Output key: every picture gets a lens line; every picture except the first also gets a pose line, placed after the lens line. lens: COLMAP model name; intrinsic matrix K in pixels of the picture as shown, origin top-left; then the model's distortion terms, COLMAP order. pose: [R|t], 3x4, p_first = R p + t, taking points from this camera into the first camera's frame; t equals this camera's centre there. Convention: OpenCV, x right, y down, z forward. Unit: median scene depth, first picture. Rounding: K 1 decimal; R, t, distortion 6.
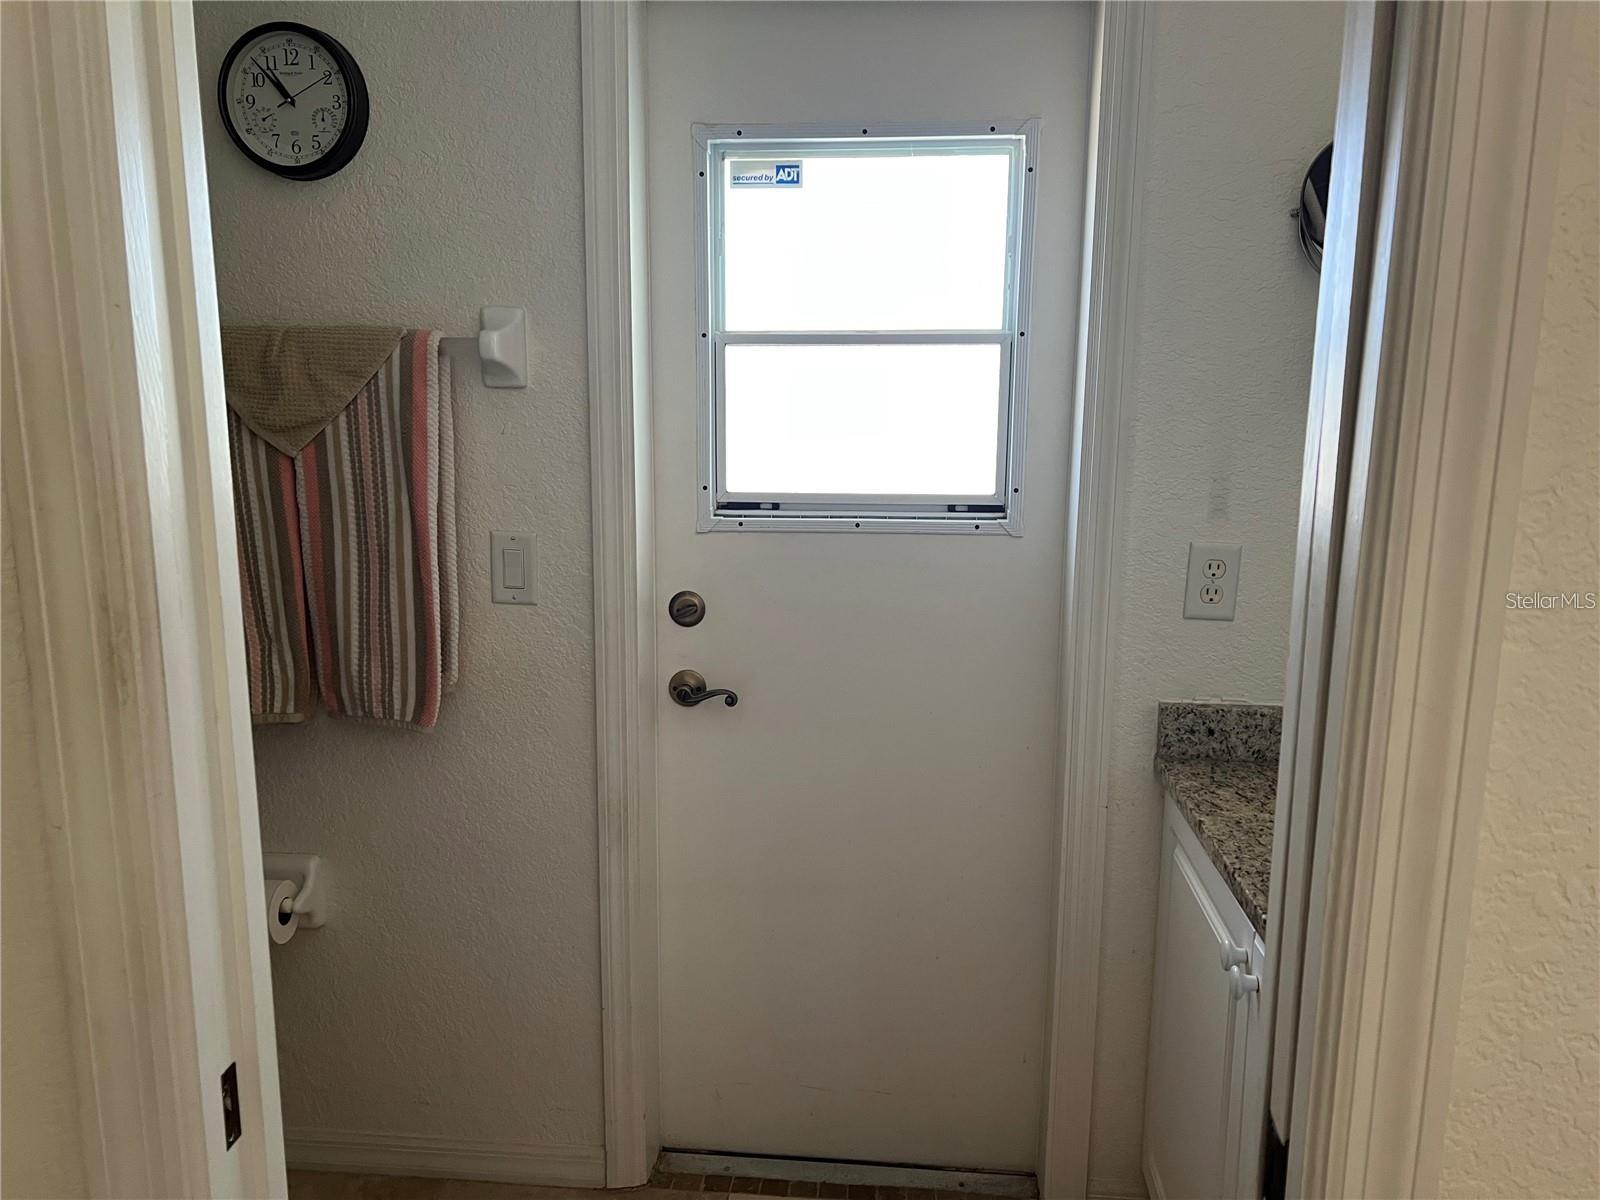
lens RADIAL K [[1208.7, 0, 803.8], [0, 1208.7, 600.6], [0, 0, 1]] dist [0.052132, -0.048950]
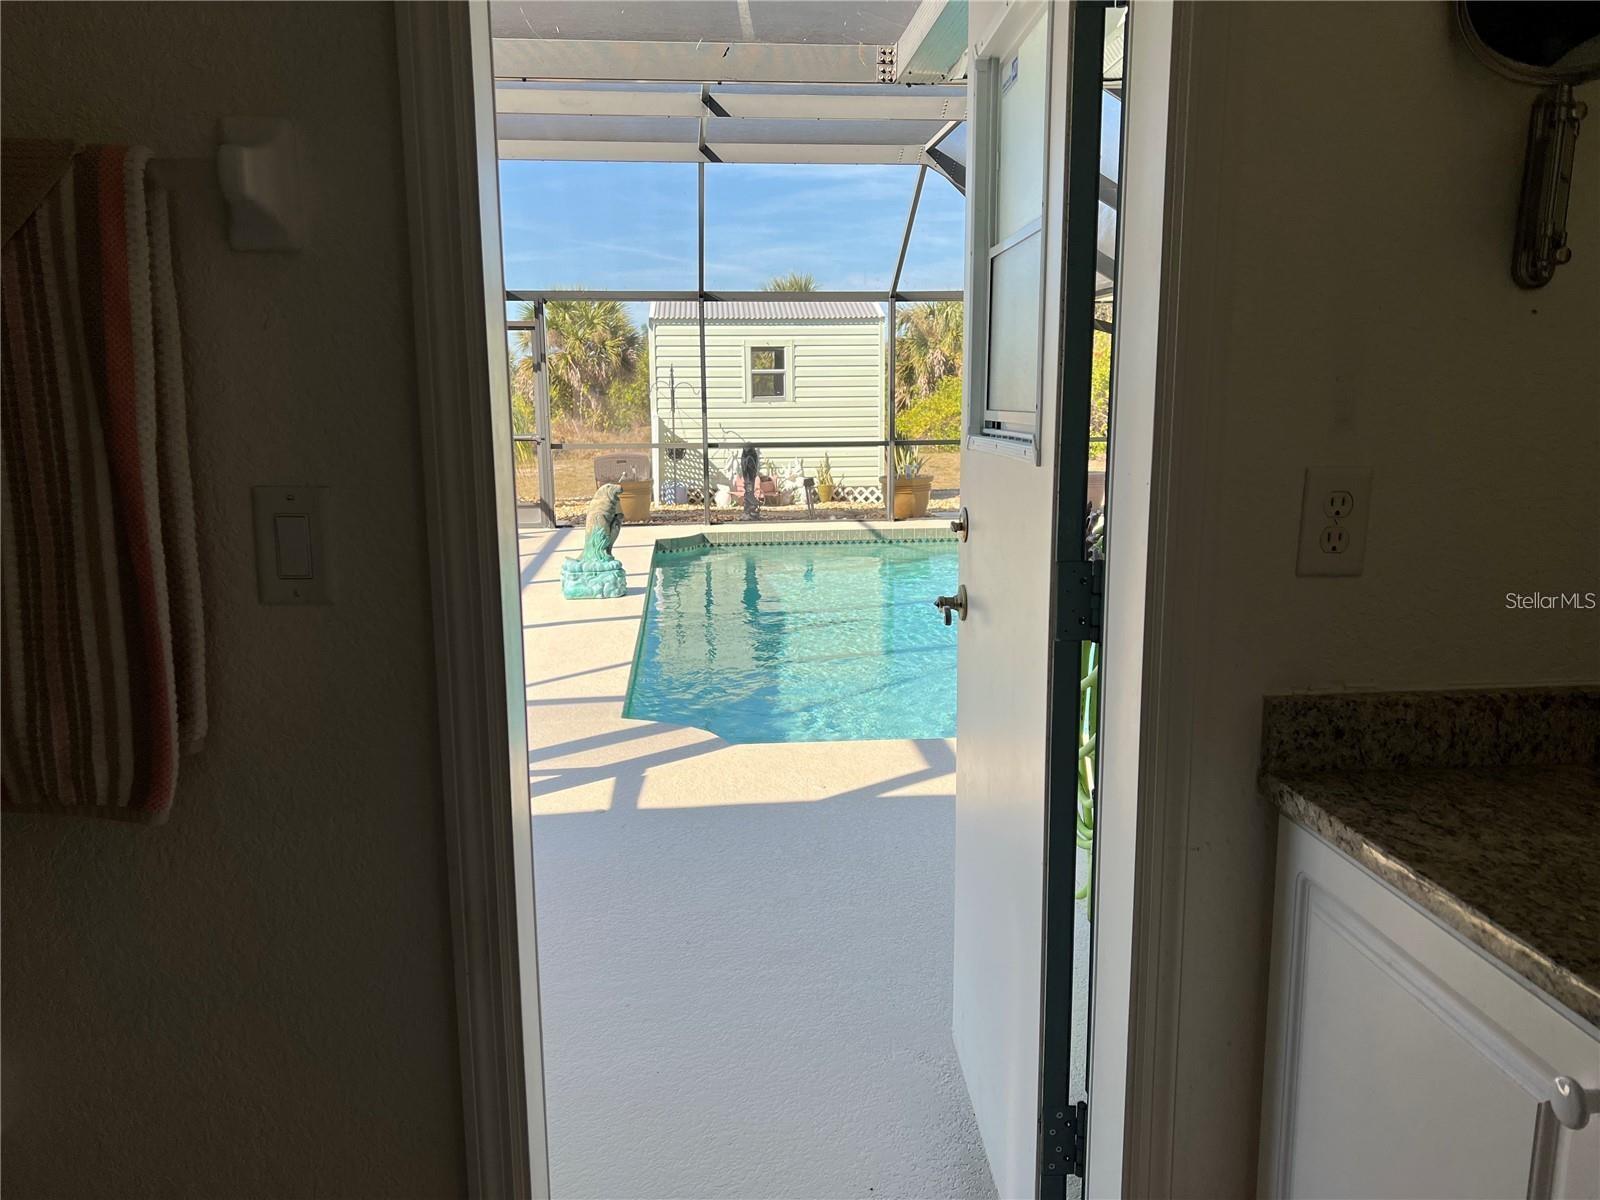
lens RADIAL K [[1208.7, 0, 798.3], [0, 1208.7, 599.2], [0, 0, 1]] dist [0.052132, -0.048950]
pose [[0.982332, -0.048666, 0.180709, -0.103702], [0.049395, 0.998779, 0.000469, 0.013208], [-0.180511, 0.008465, 0.983536, 0.351253]]
